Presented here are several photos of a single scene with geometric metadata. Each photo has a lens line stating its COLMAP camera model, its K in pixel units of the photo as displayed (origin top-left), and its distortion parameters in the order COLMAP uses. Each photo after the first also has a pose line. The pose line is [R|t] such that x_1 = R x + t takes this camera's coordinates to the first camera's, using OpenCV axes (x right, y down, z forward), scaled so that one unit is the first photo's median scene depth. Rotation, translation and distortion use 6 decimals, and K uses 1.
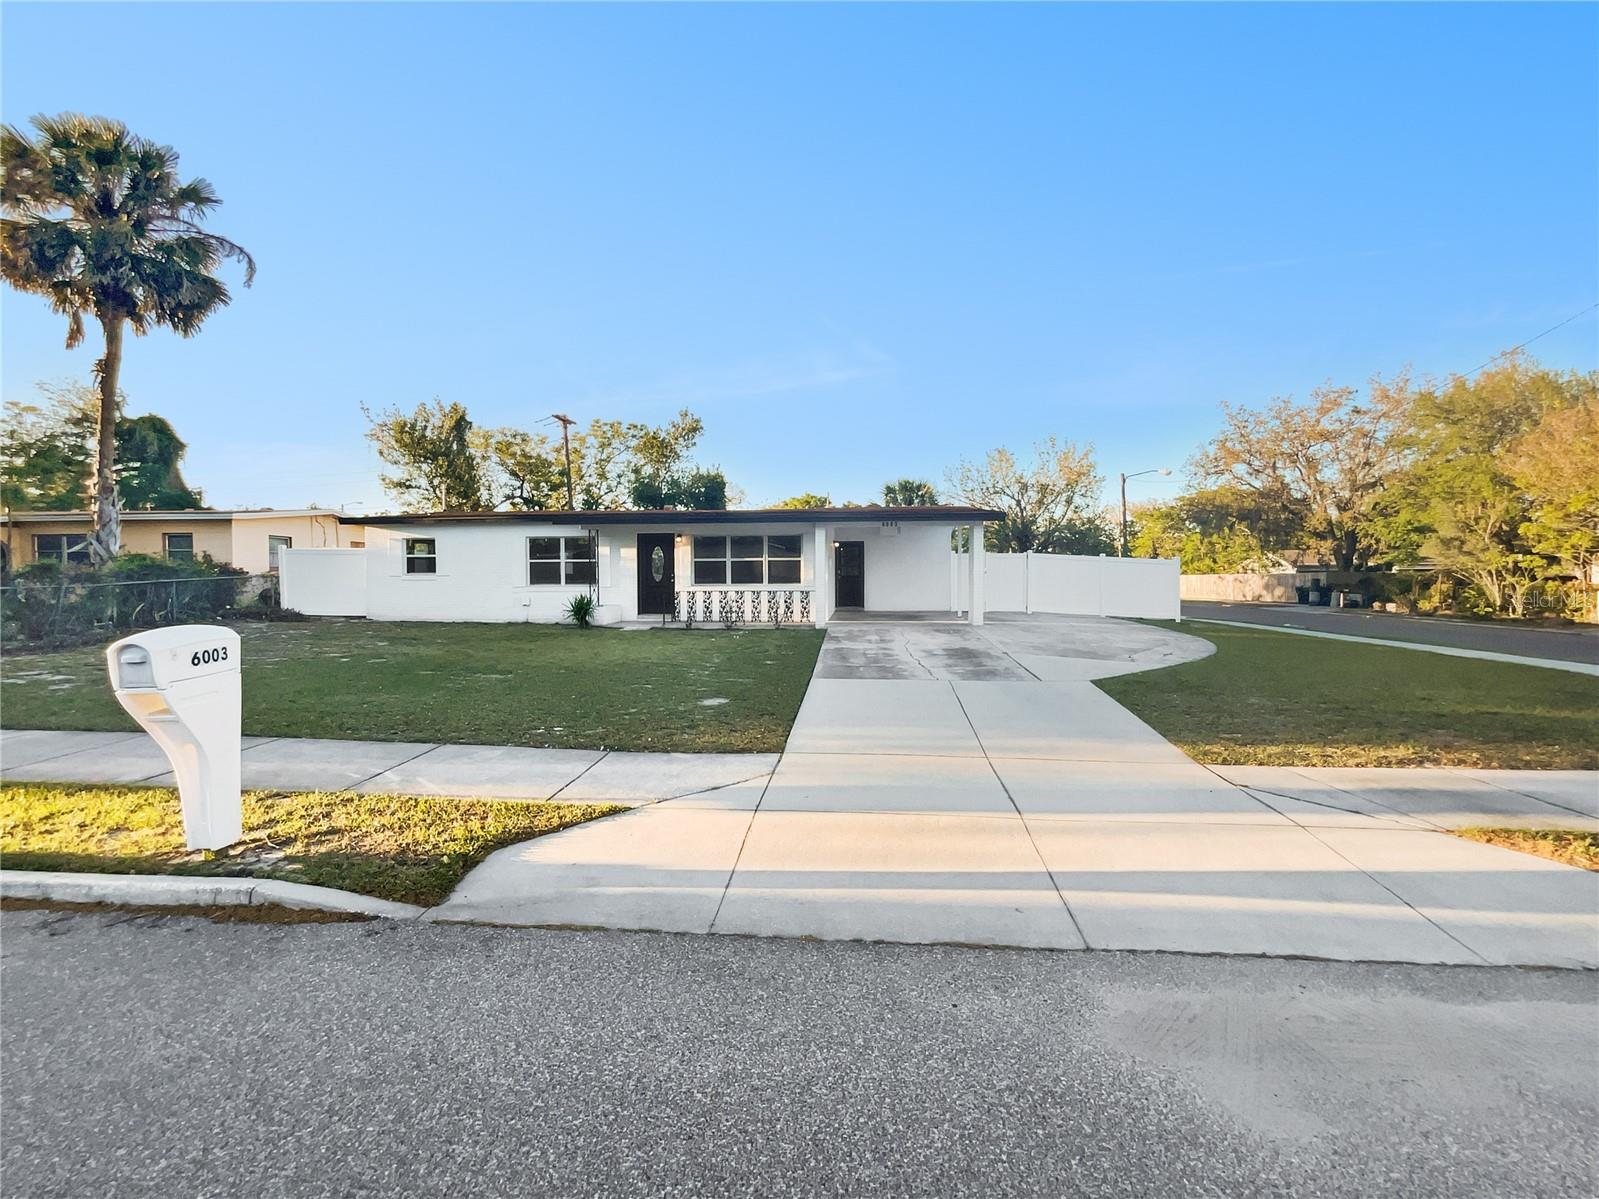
lens RADIAL K [[759.3, 0, 799.5], [0, 759.3, 599.5], [0, 0, 1]] dist [-0.014502, 0.000157]
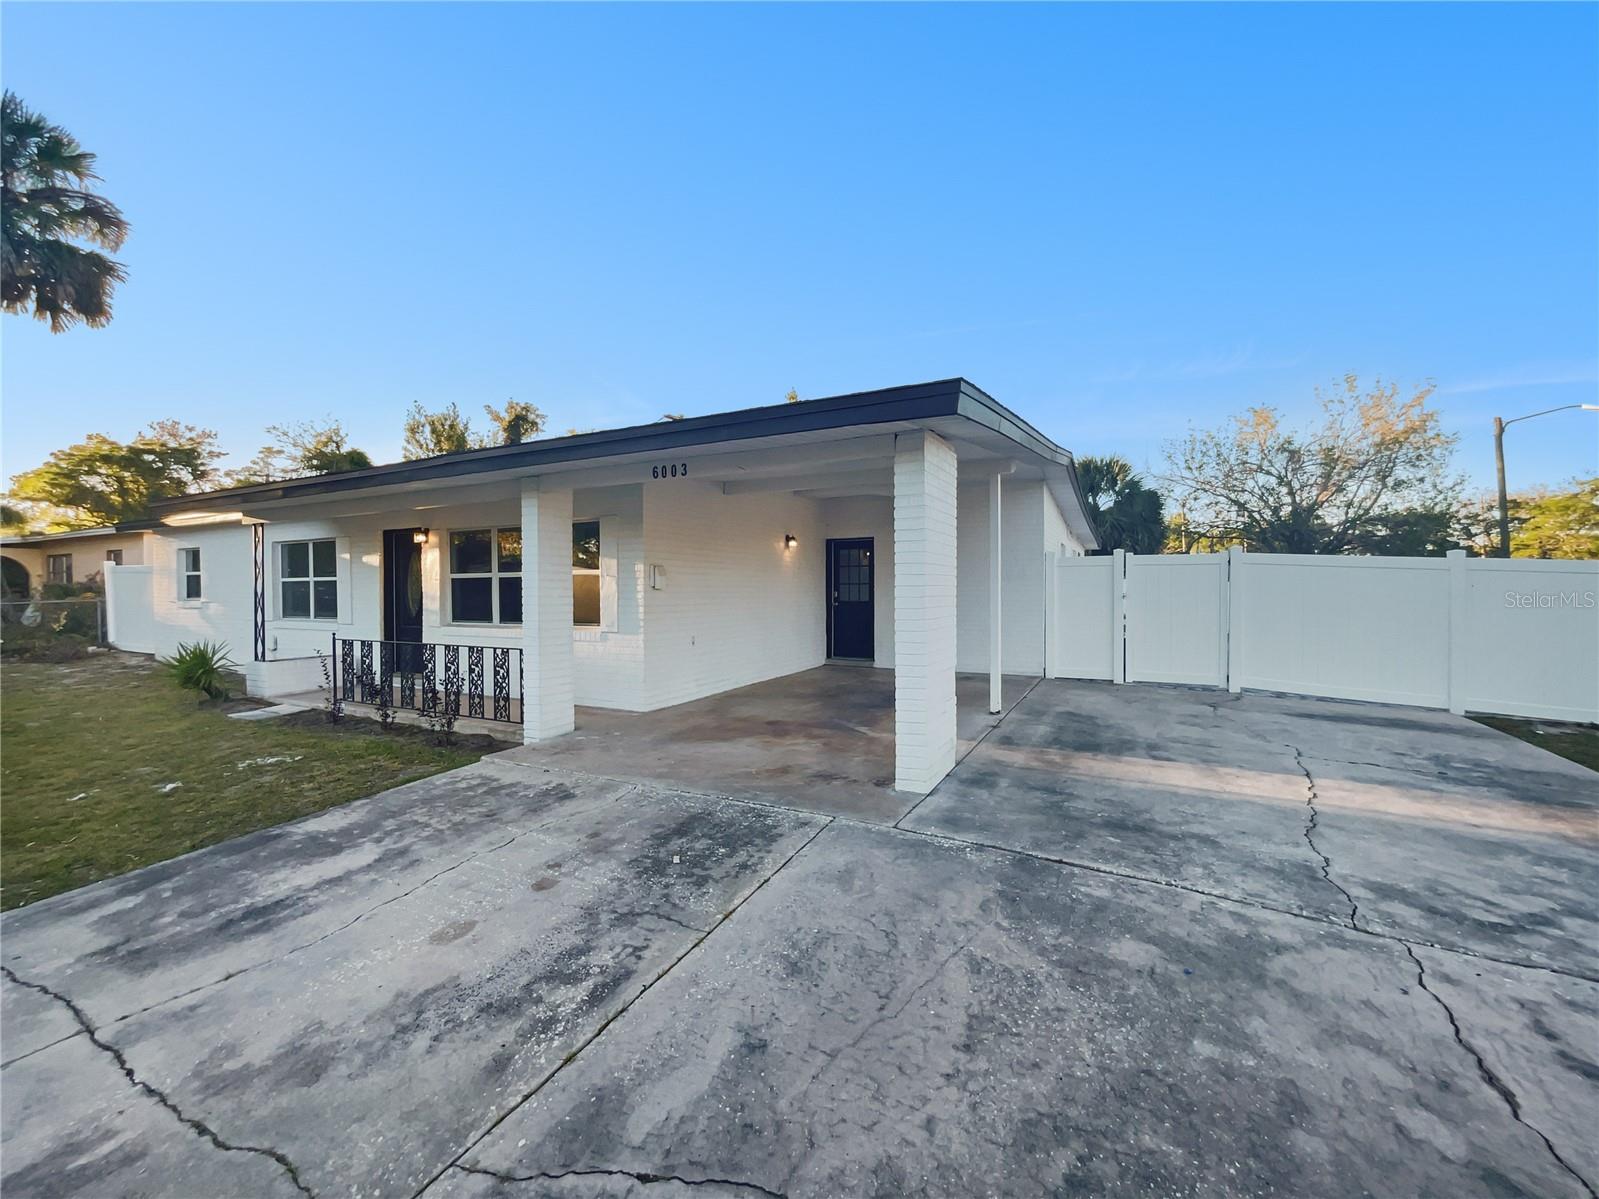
lens RADIAL K [[663.5, 0, 789.4], [0, 663.5, 594.2], [0, 0, 1]] dist [-0.000048, 0.000243]
pose [[0.921363, 0.002670, -0.388693, 0.249040], [-0.010311, 0.999792, -0.017574, -0.032947], [0.388566, 0.020200, 0.921200, 0.651353]]
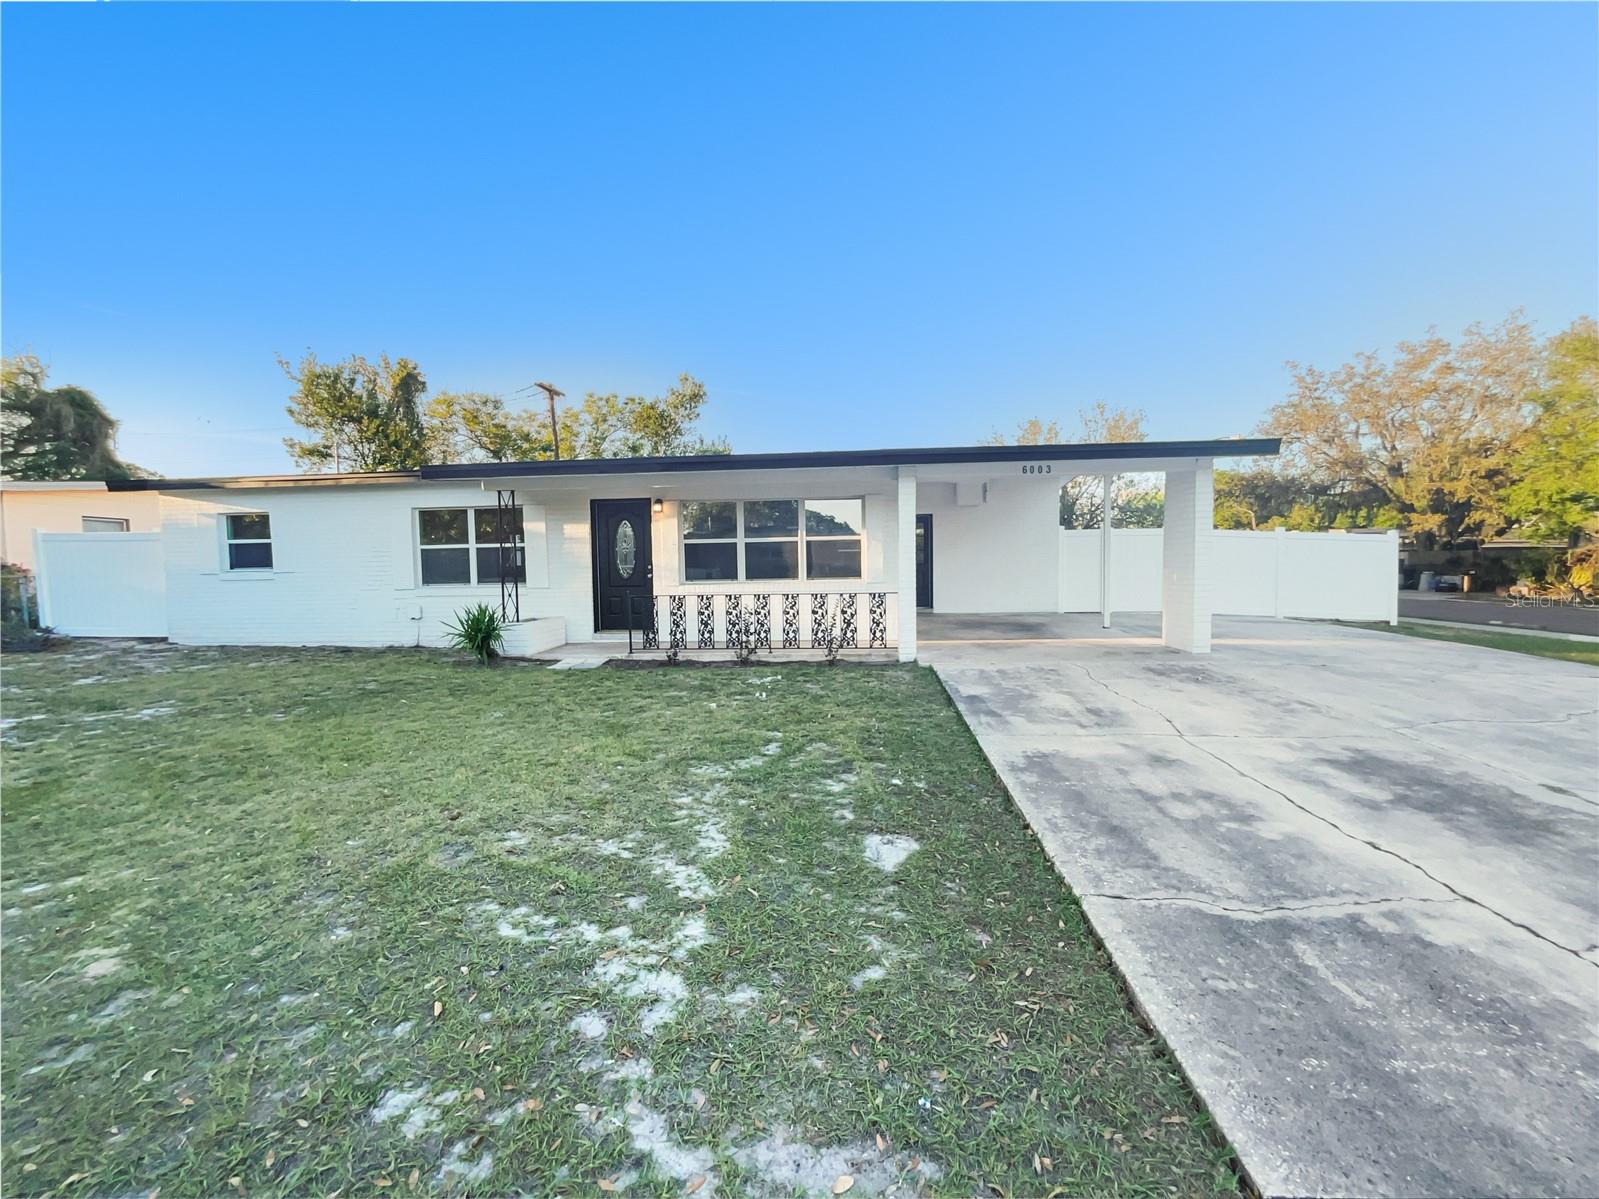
lens RADIAL K [[663.5, 0, 789.4], [0, 663.5, 594.2], [0, 0, 1]] dist [-0.000048, 0.000243]
pose [[0.999825, -0.011769, -0.014531, -0.046417], [0.012018, 0.999780, 0.017166, -0.017749], [0.014326, -0.017338, 0.999747, 0.460232]]
